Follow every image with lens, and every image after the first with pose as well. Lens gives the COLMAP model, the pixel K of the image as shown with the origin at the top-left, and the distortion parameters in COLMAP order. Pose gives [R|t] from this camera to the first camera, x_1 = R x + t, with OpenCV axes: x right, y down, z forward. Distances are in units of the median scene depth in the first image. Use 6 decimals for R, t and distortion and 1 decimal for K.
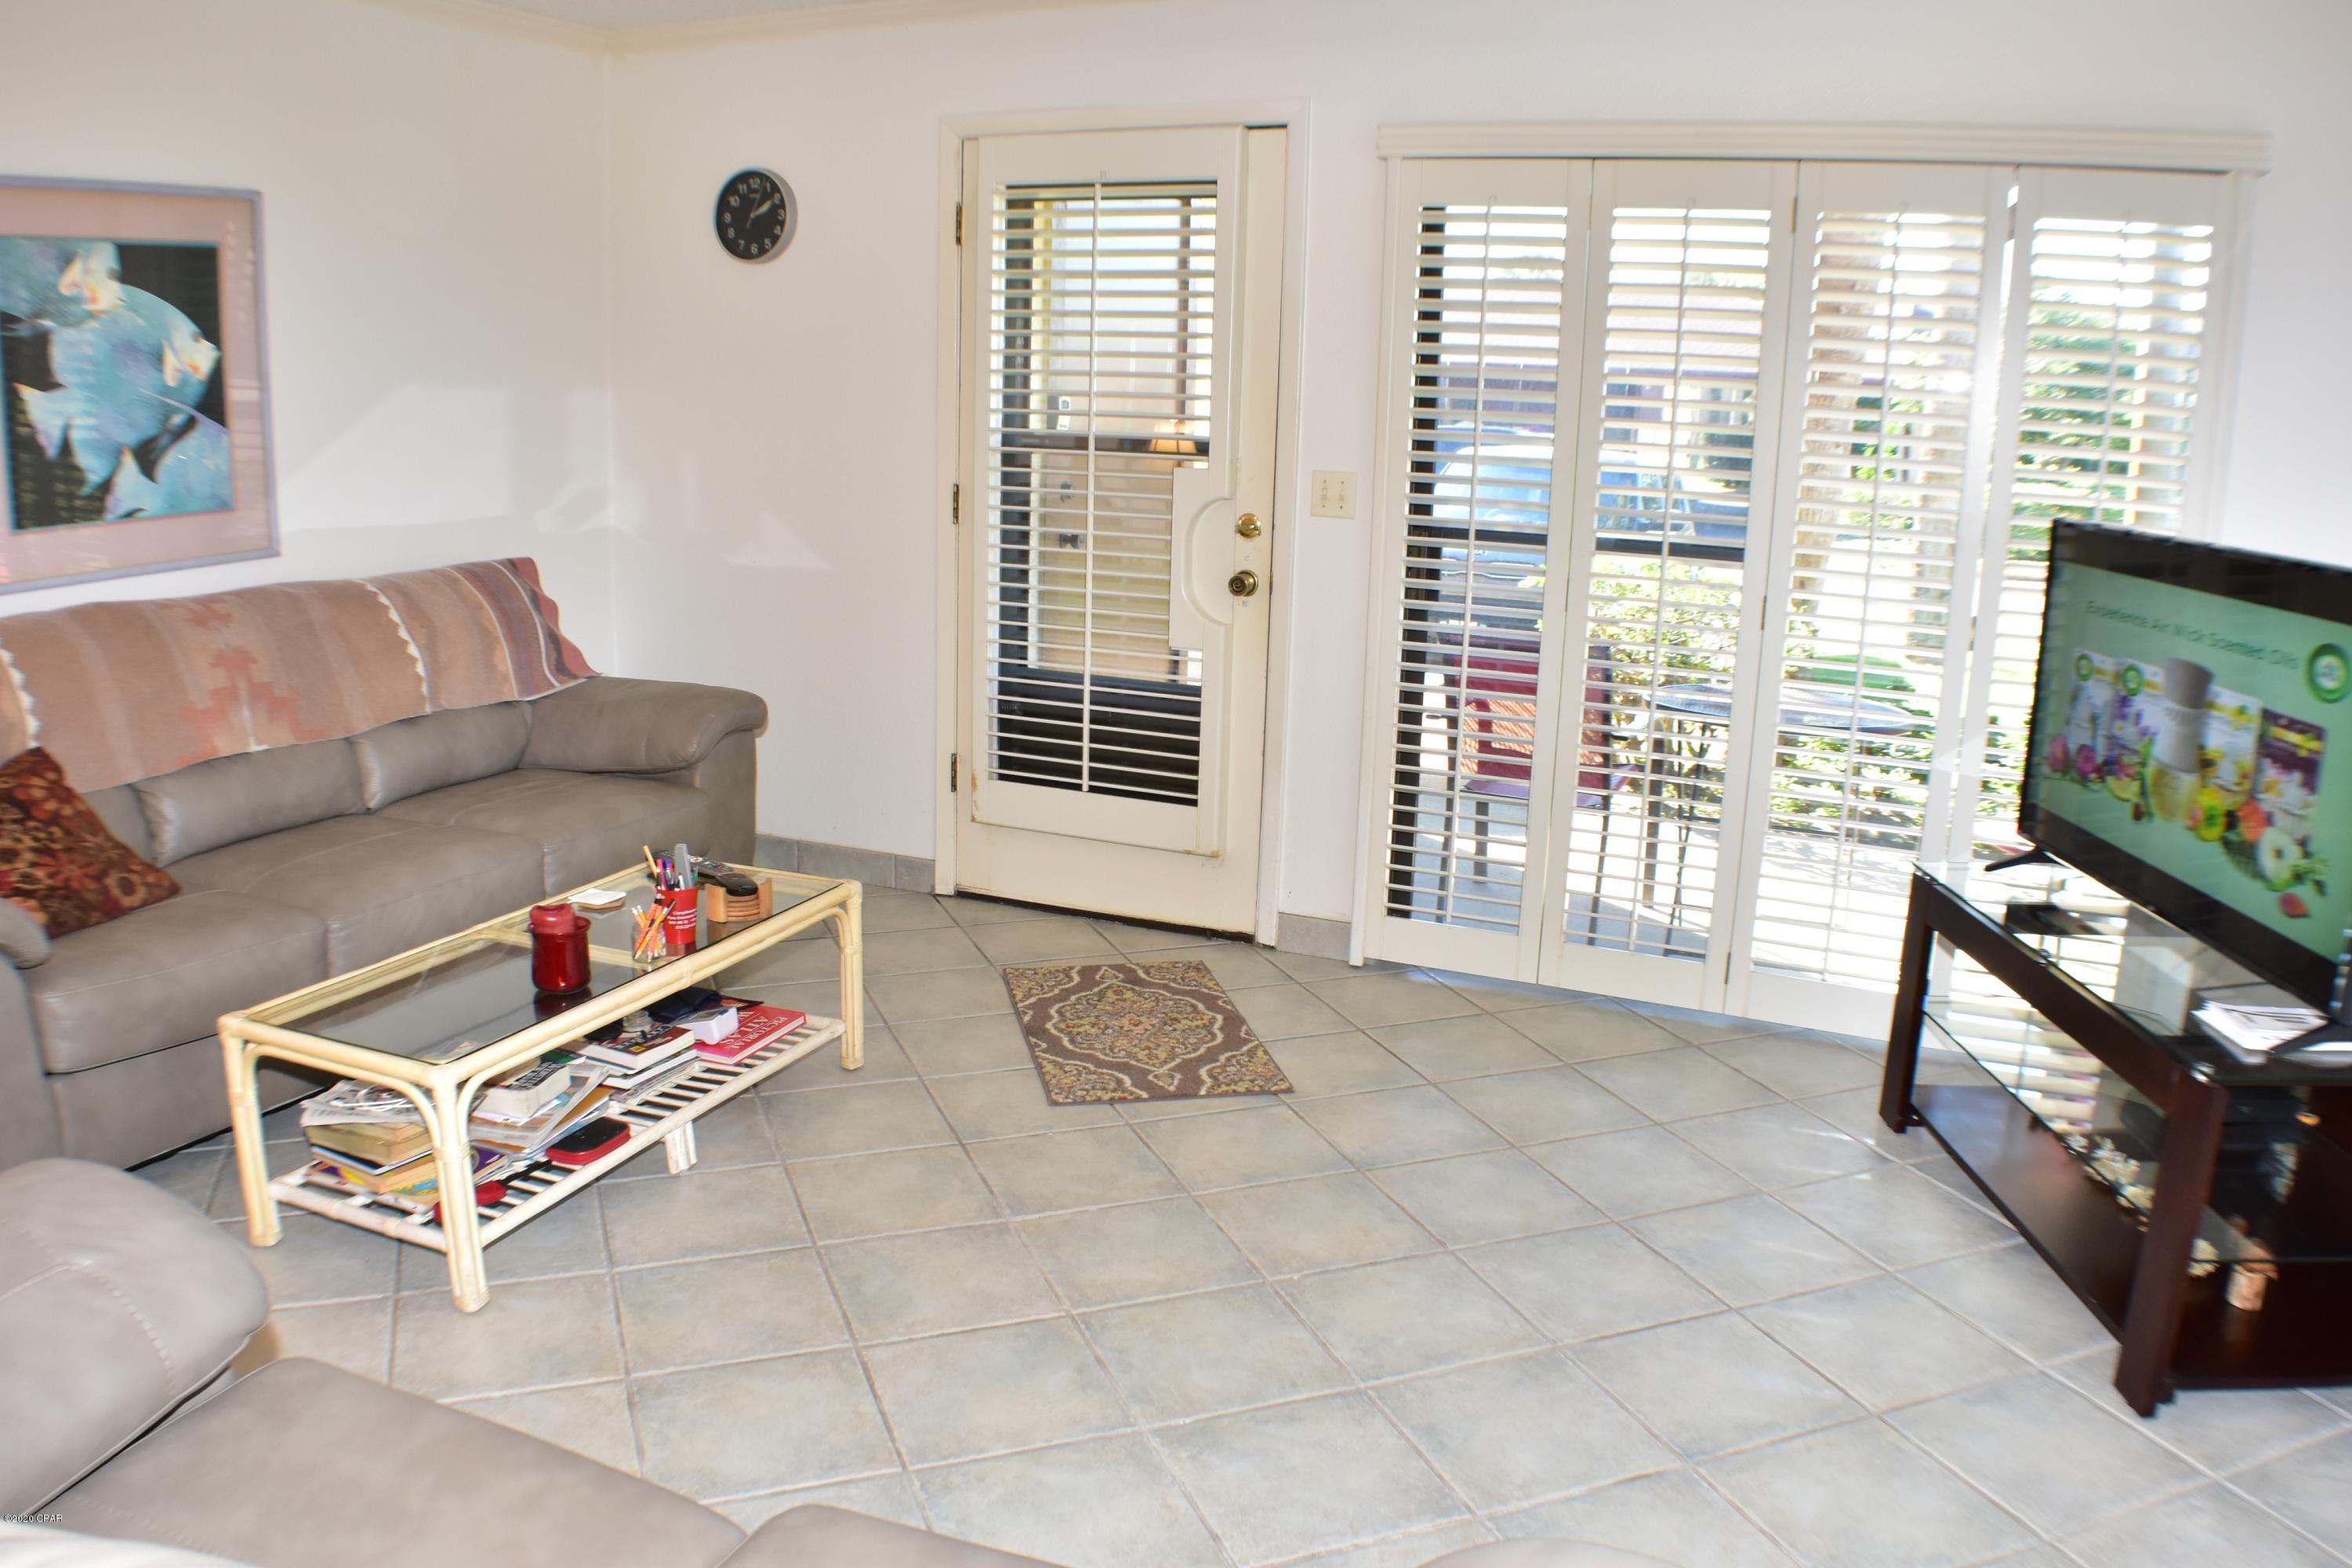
lens RADIAL K [[1767.2, 0, 1176.0], [0, 1767.2, 784.0], [0, 0, 1]] dist [-0.166146, 0.043077]
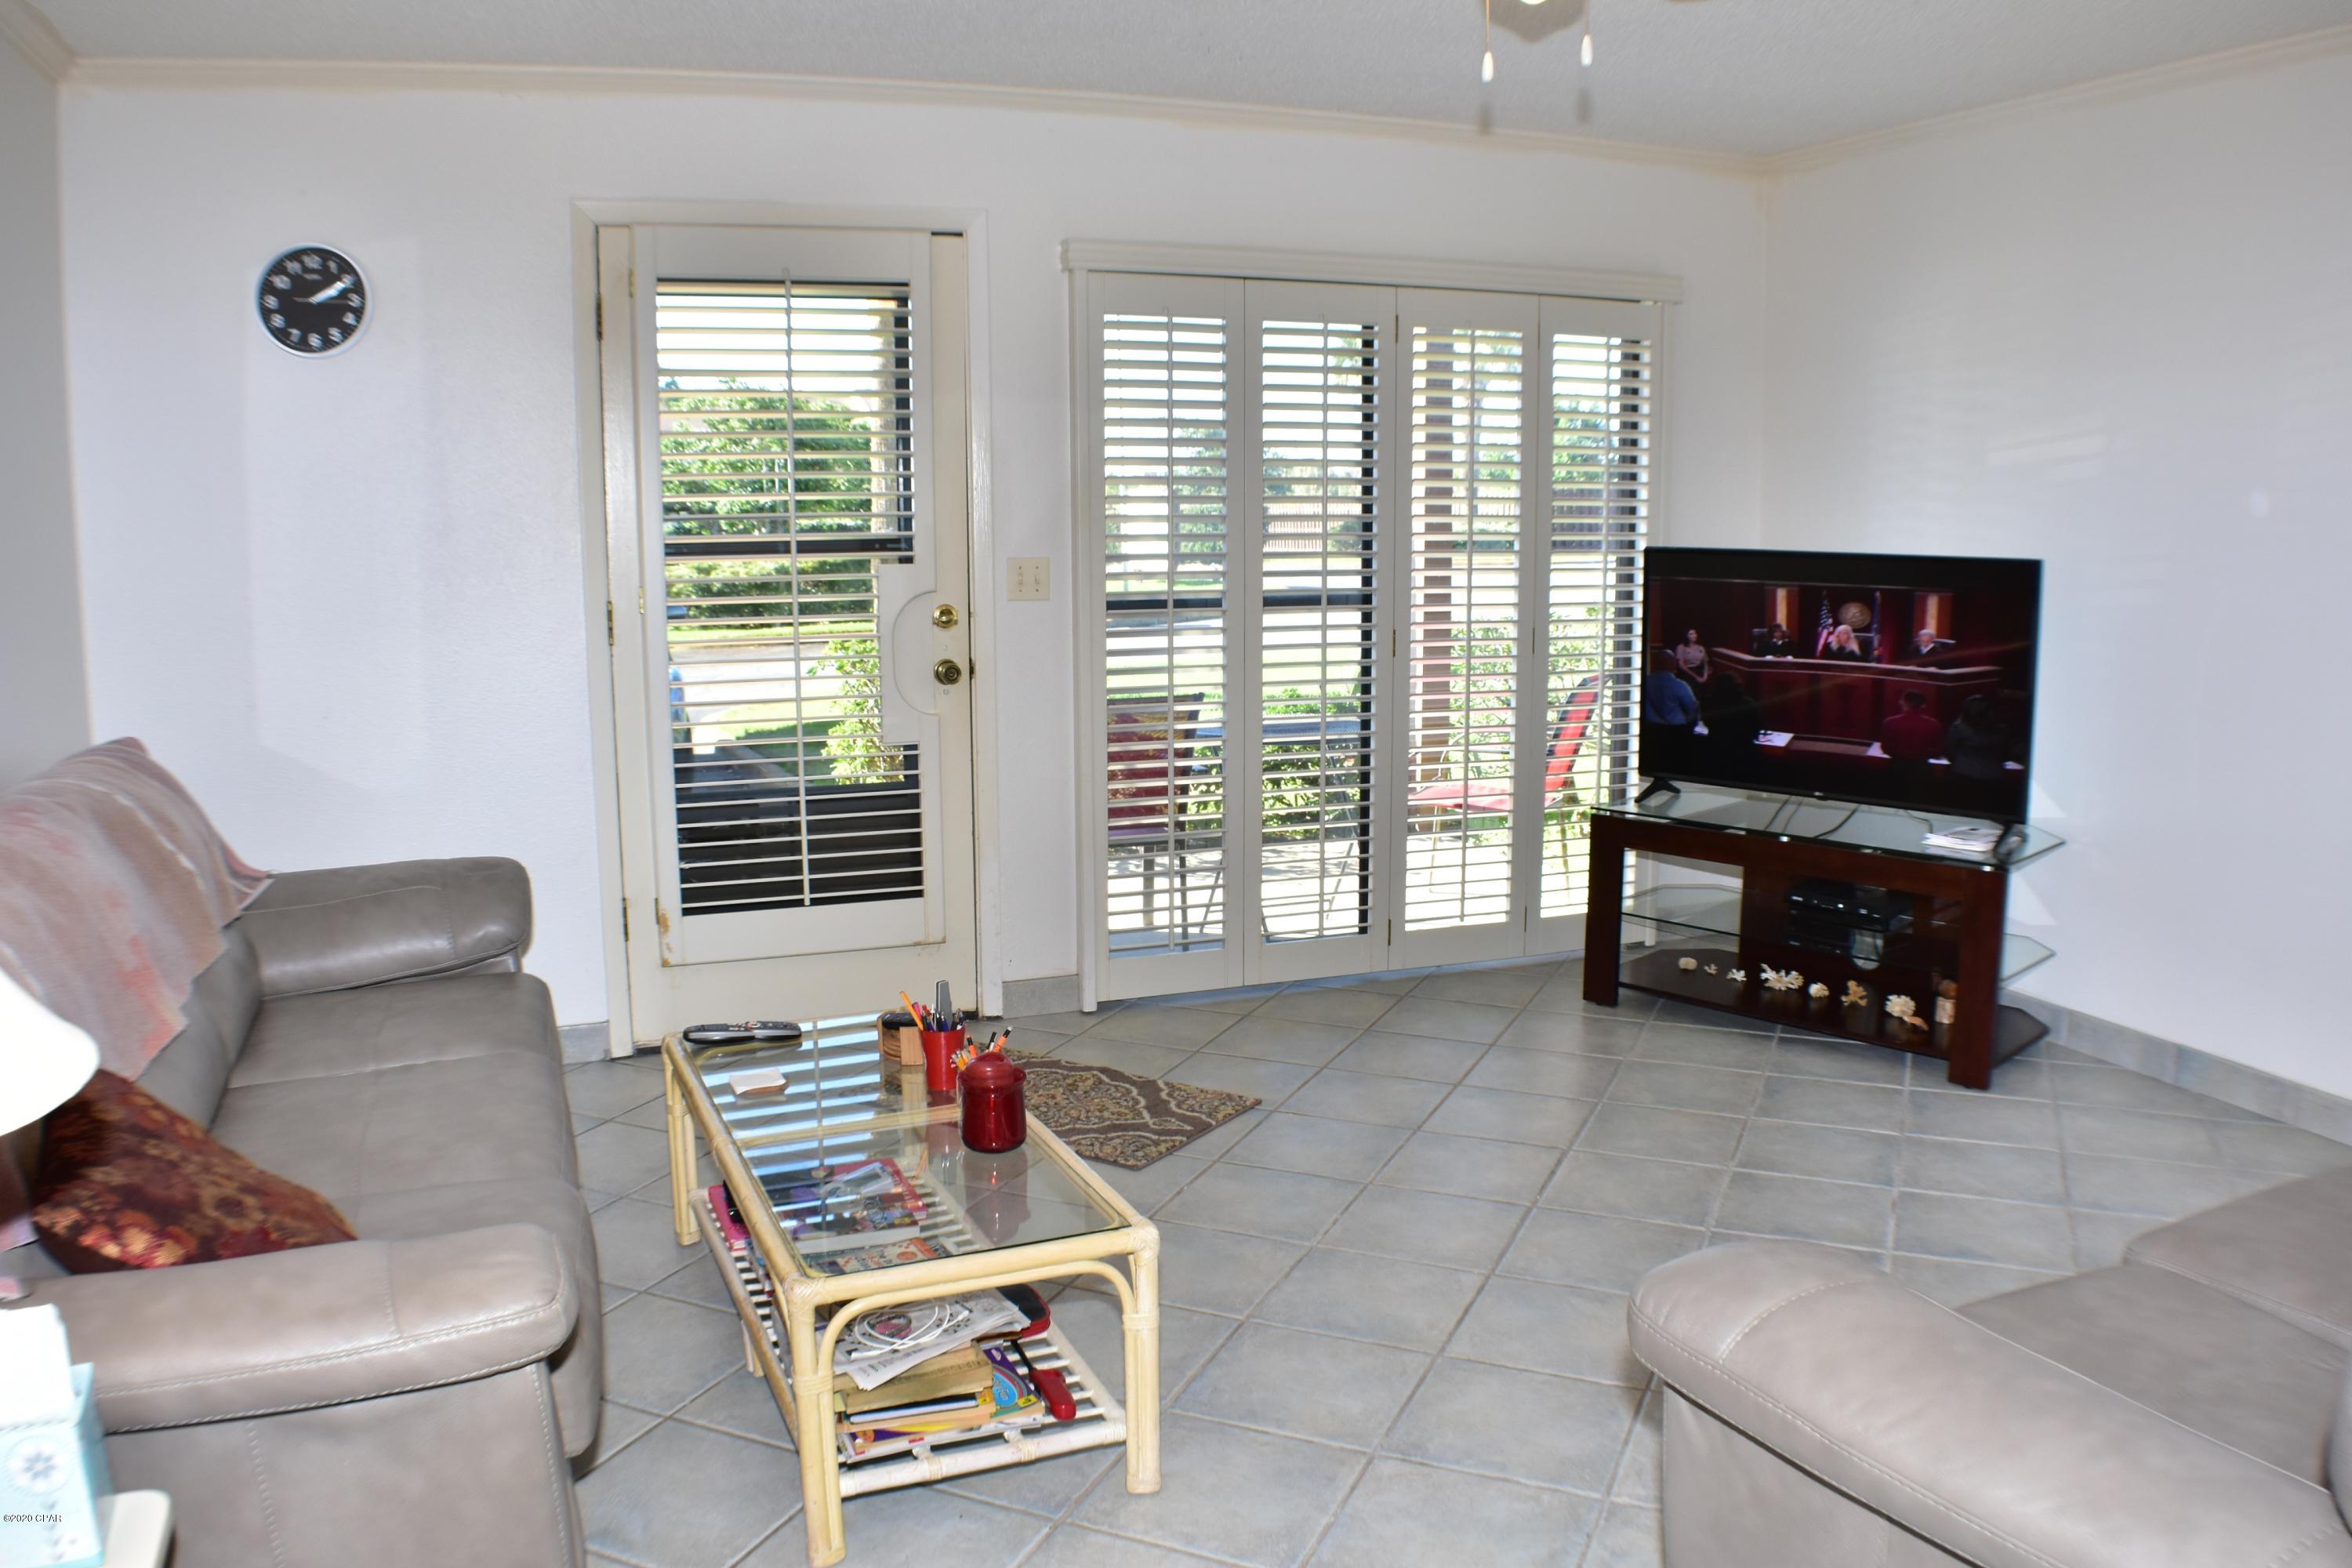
lens RADIAL K [[1767.2, 0, 1176.0], [0, 1767.2, 784.0], [0, 0, 1]] dist [-0.166146, 0.043077]
pose [[0.707166, -0.144633, 0.692096, -0.578455], [0.179571, 0.983498, 0.022049, -0.047319], [-0.683864, 0.108689, 0.721468, 0.168979]]
